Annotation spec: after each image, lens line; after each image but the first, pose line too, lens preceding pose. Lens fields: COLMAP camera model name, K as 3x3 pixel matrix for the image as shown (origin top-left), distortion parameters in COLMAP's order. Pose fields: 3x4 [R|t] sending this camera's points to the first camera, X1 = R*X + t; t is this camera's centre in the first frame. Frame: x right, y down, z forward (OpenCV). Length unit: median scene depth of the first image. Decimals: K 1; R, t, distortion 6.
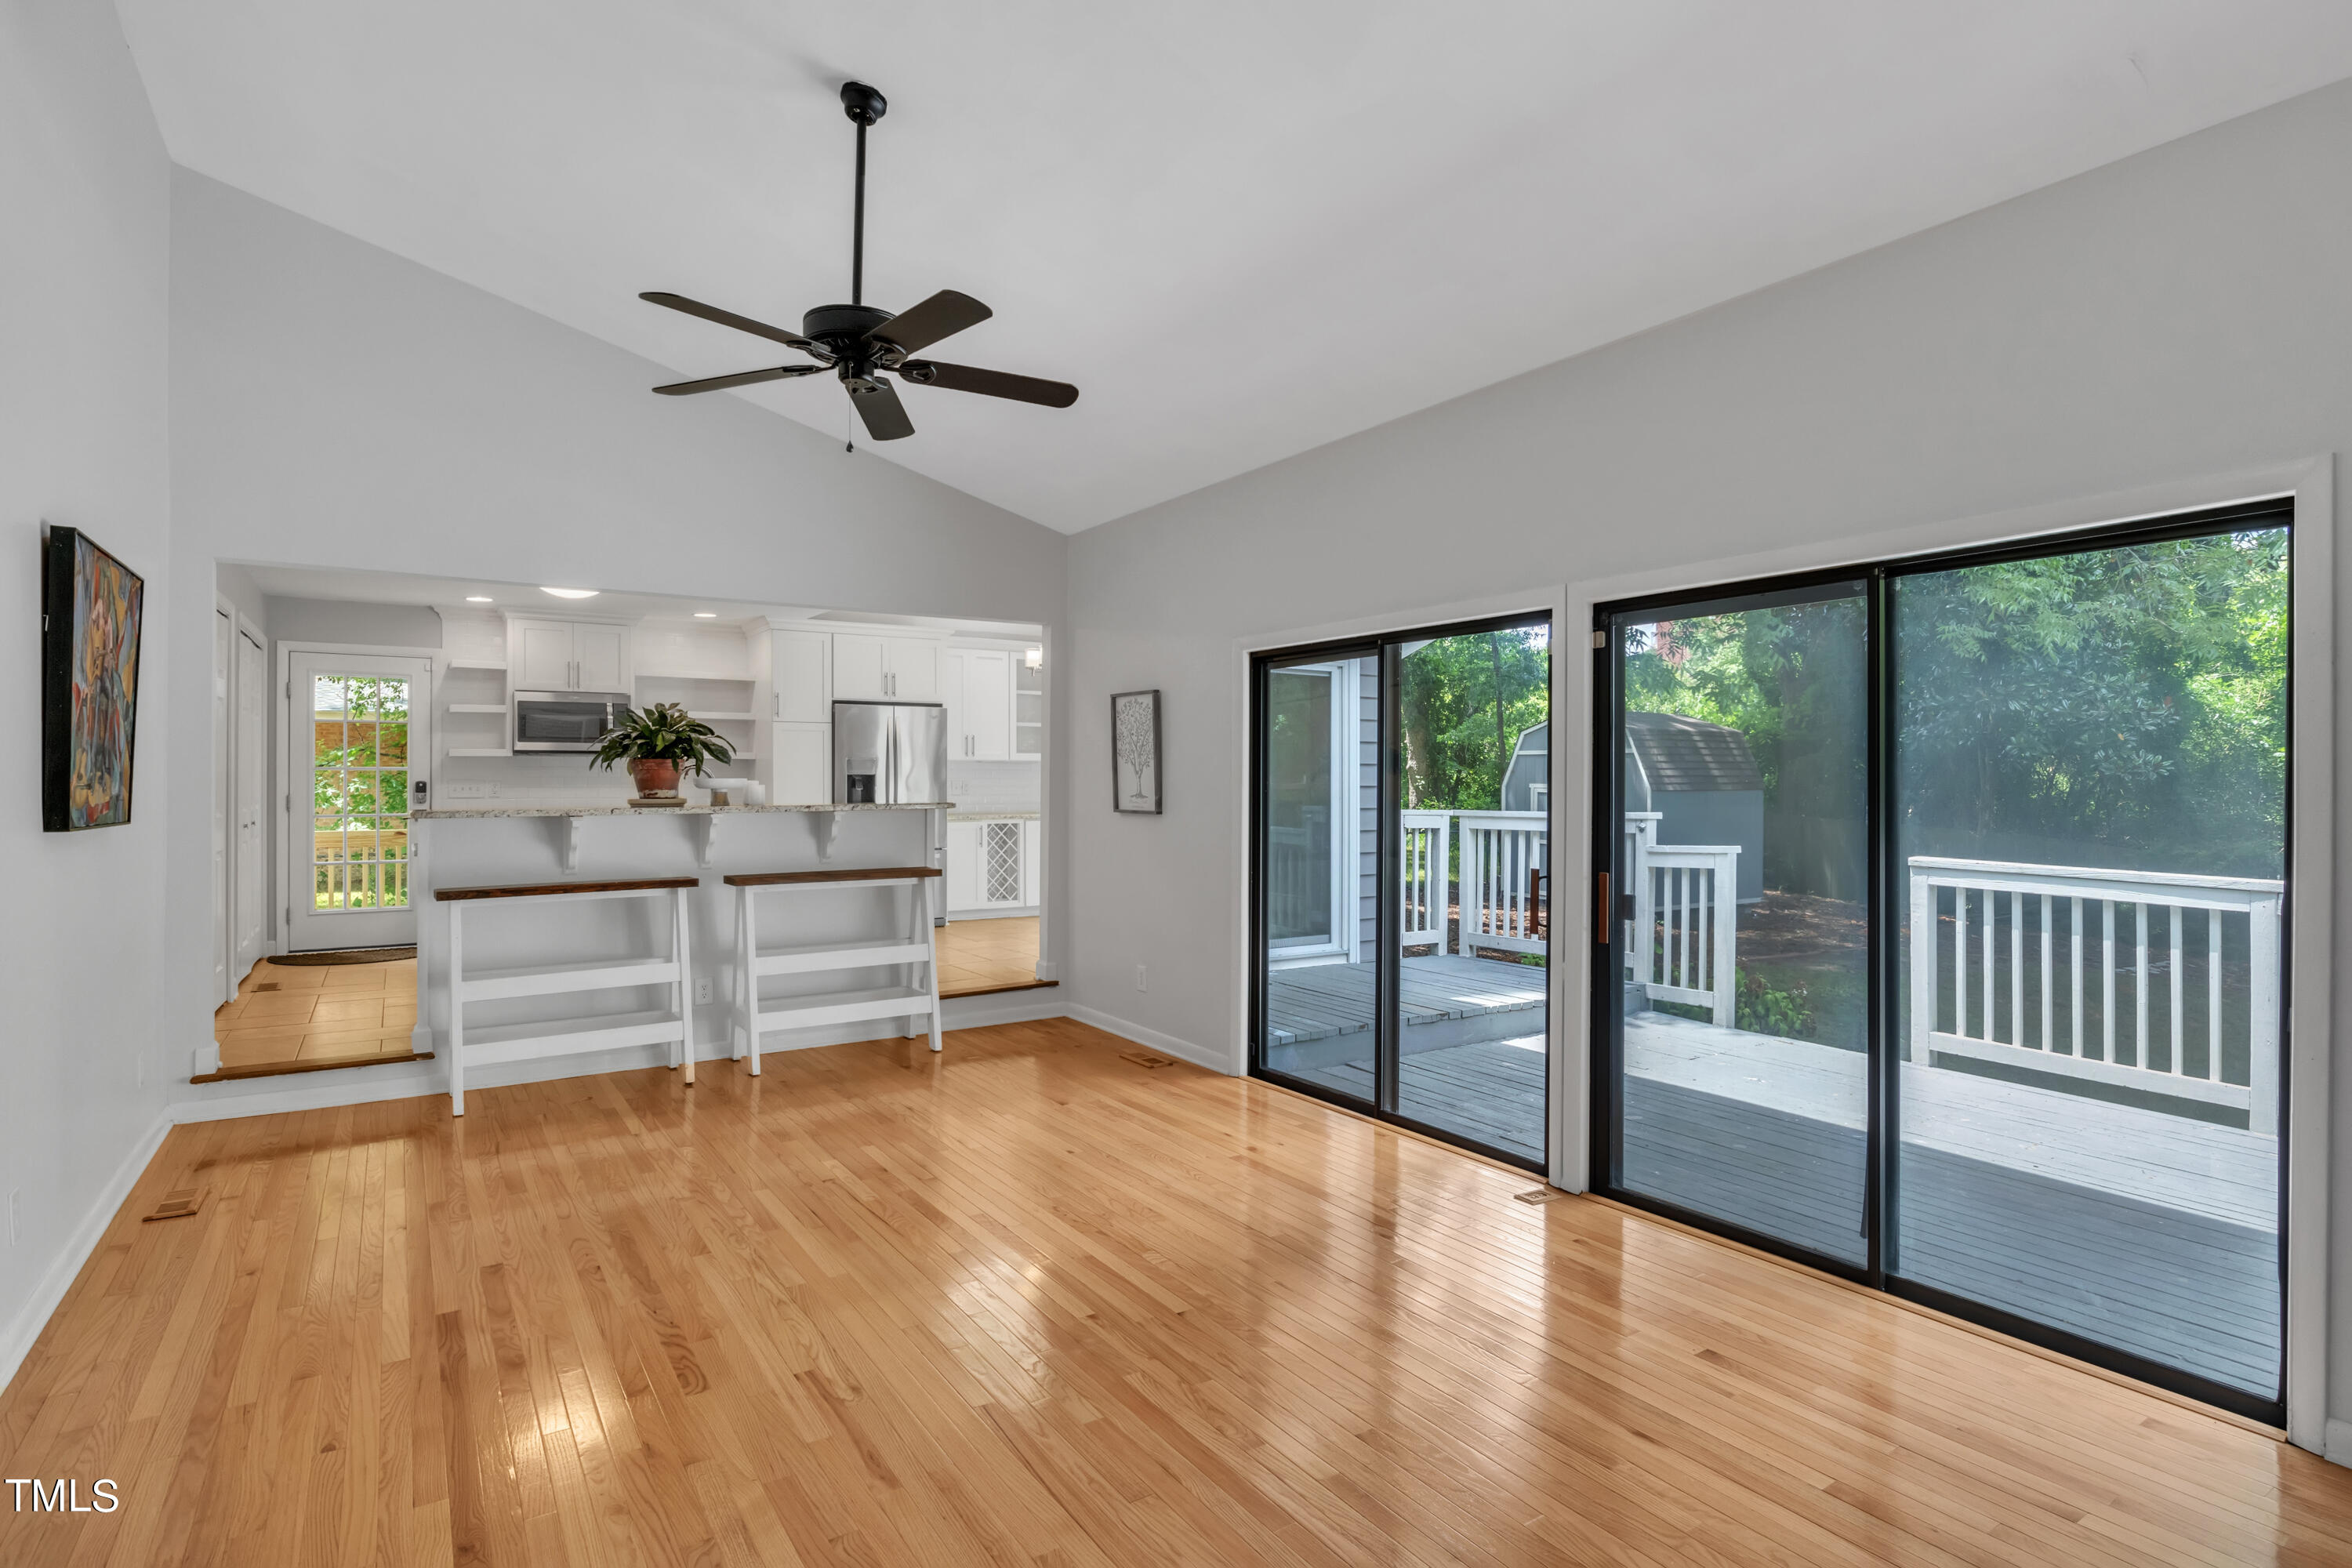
lens RADIAL K [[1200.6, 0, 1191.4], [0, 1200.6, 781.1], [0, 0, 1]] dist [-0.007307, -0.000720]
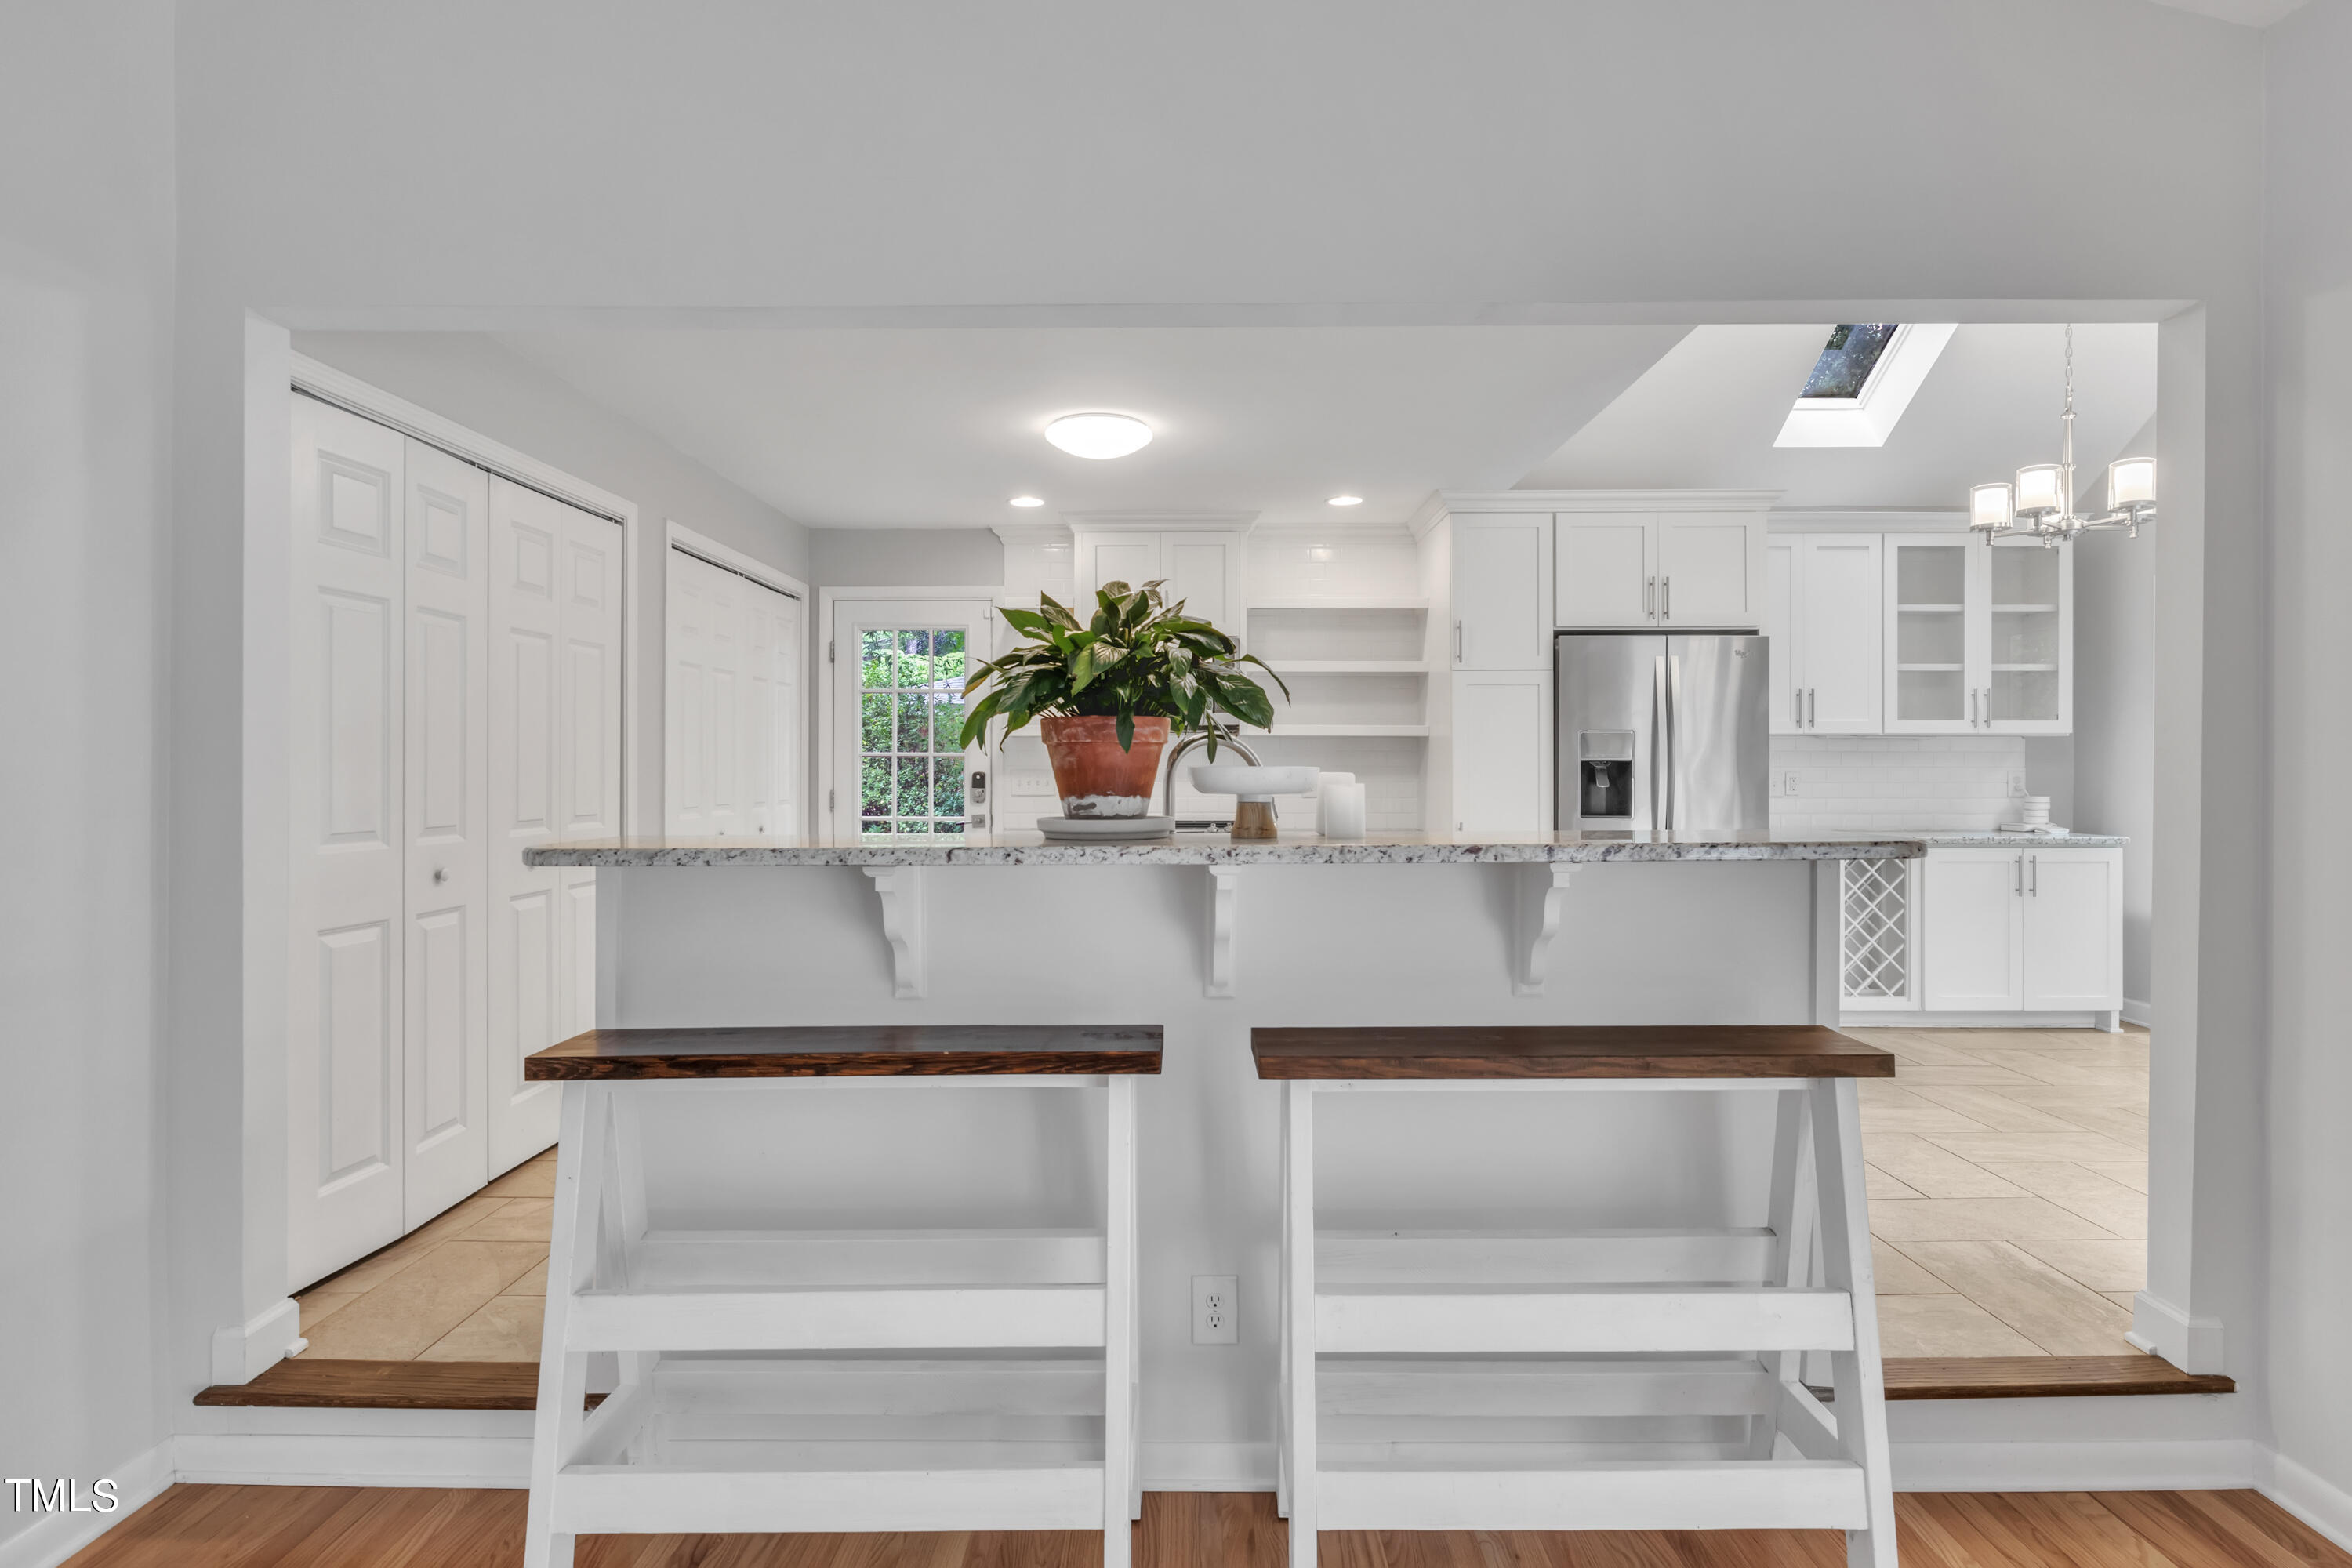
lens RADIAL K [[1200.6, 0, 1183.2], [0, 1200.6, 772.1], [0, 0, 1]] dist [-0.007307, -0.000720]
pose [[0.828069, 0.000688, -0.560626, -0.197704], [0.000228, 0.999999, 0.001564, -0.001500], [0.560627, -0.001423, 0.828068, 0.676096]]
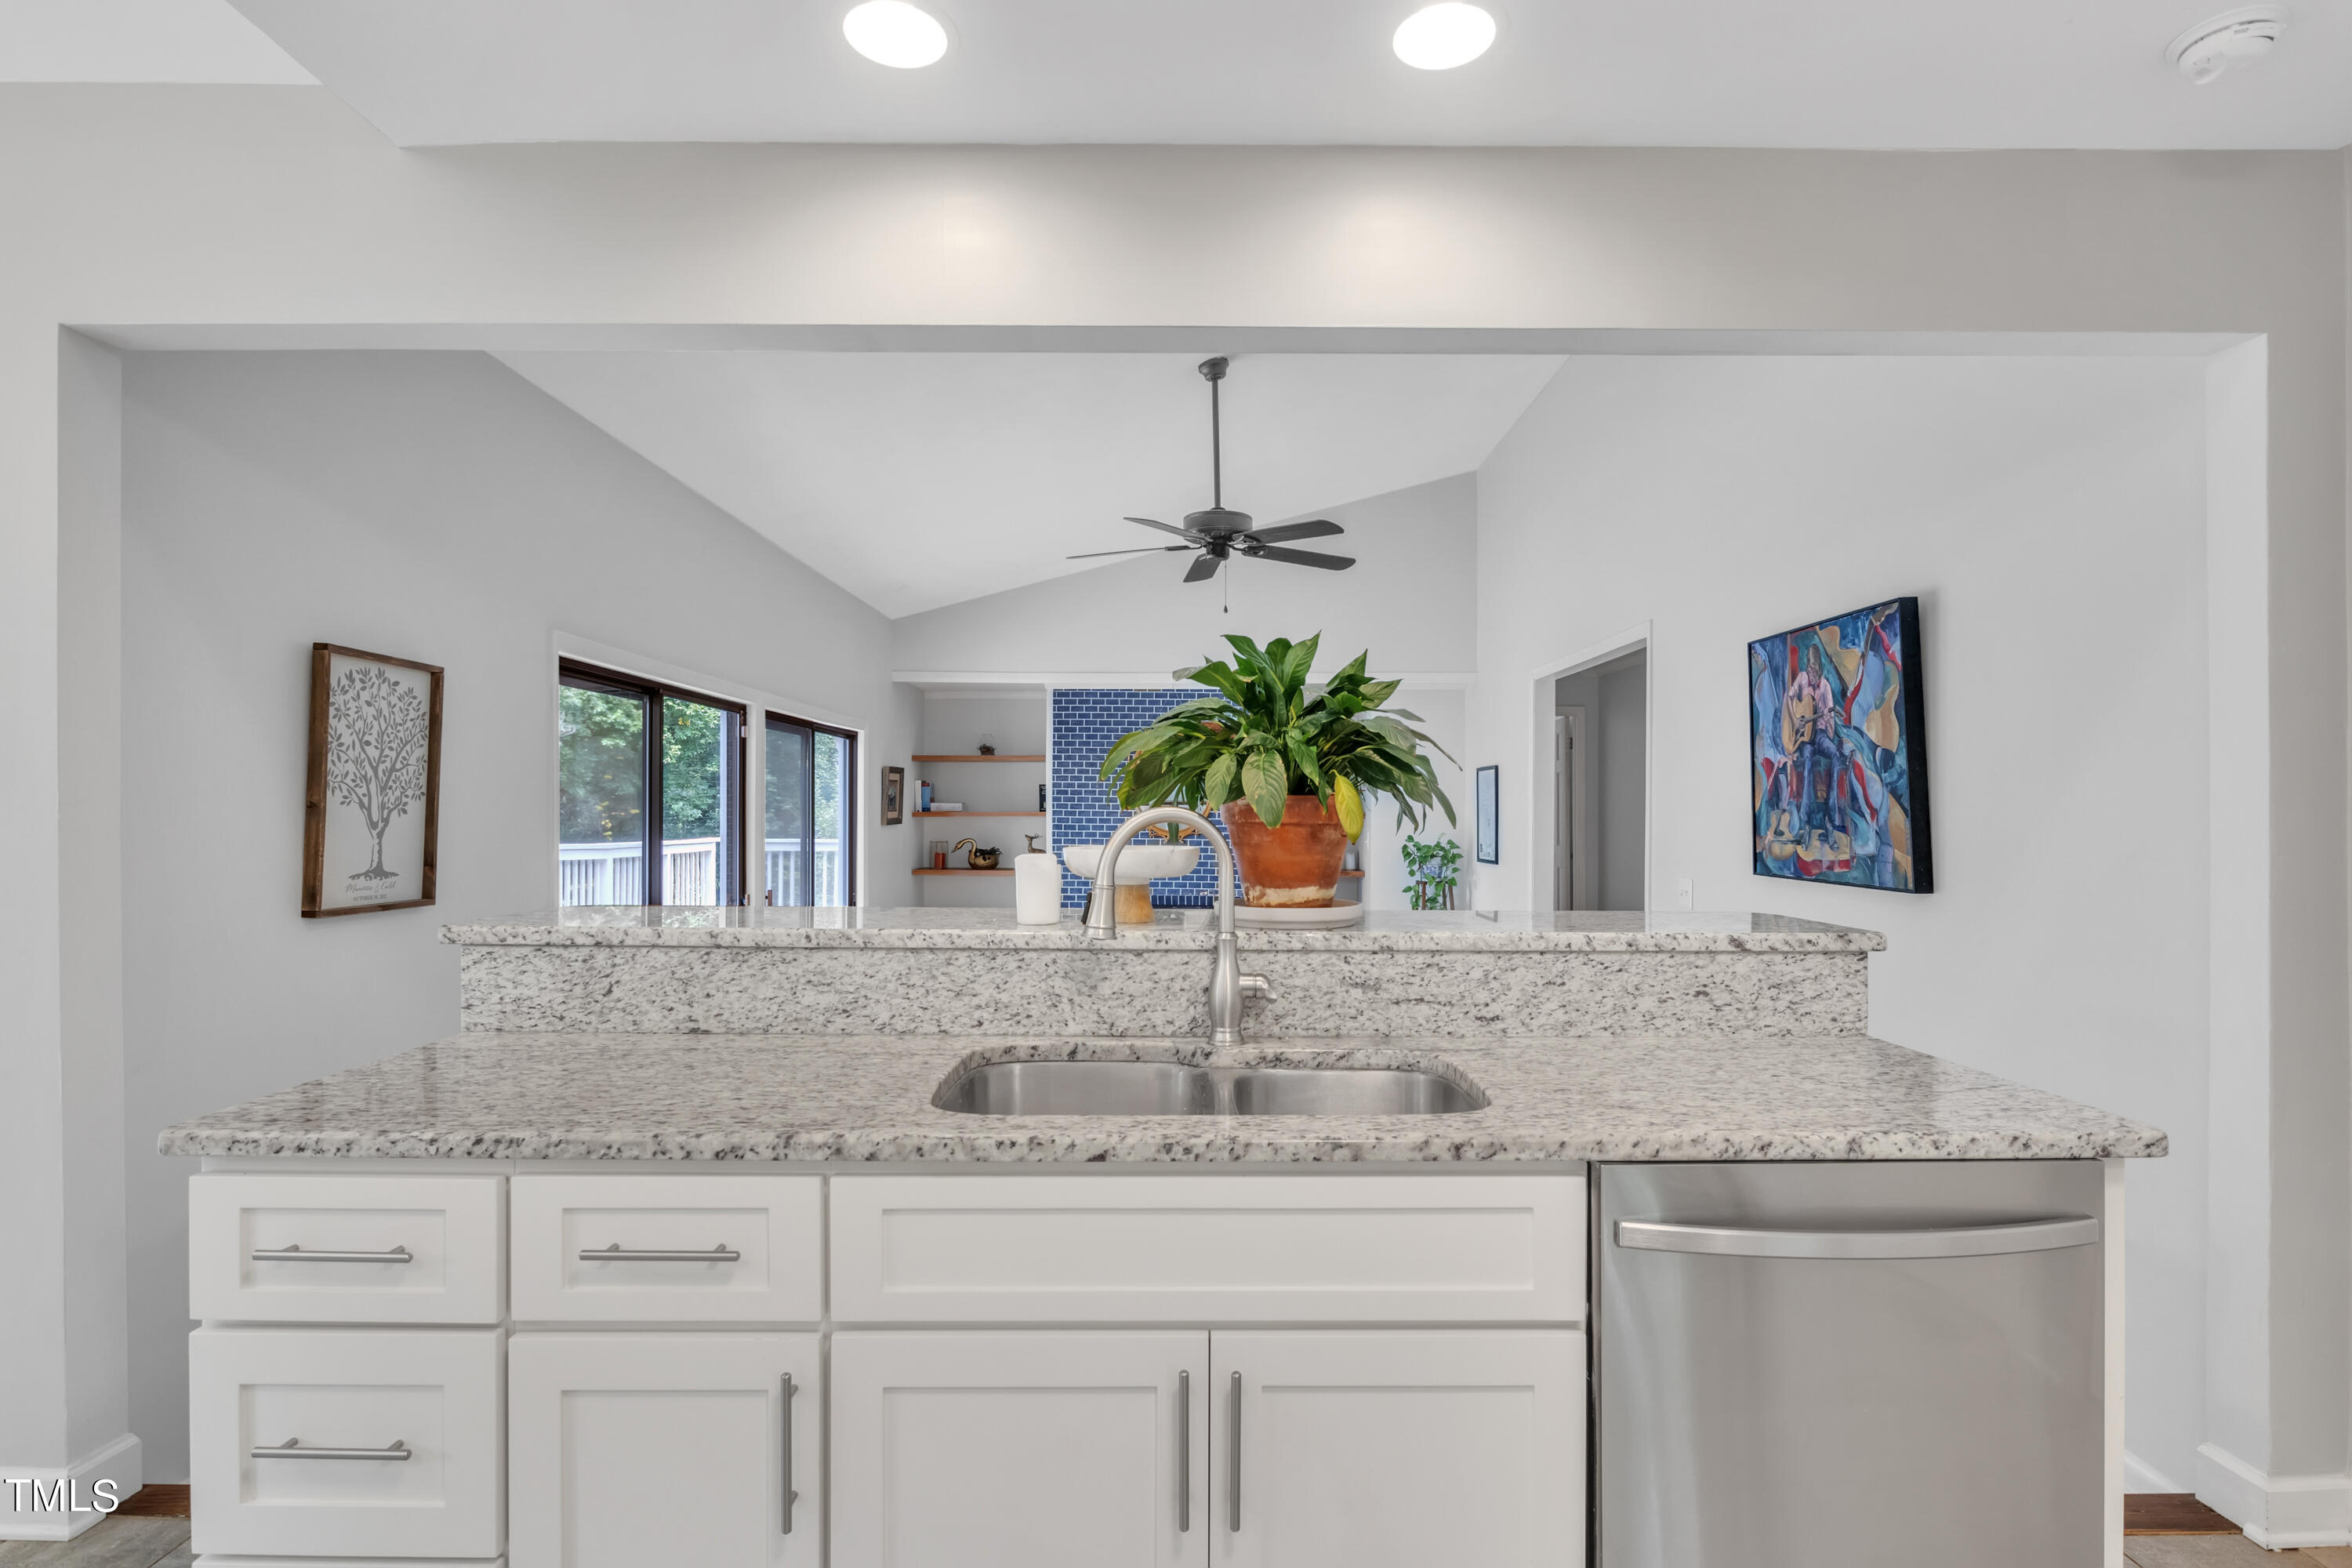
lens RADIAL K [[1200.6, 0, 1196.9], [0, 1200.6, 815.4], [0, 0, 1]] dist [-0.007307, -0.000720]
pose [[-0.839045, -0.000674, 0.544062, -0.618691], [-0.001254, 0.999999, -0.000696, -0.011842], [-0.544061, -0.001266, -0.839045, 1.315109]]
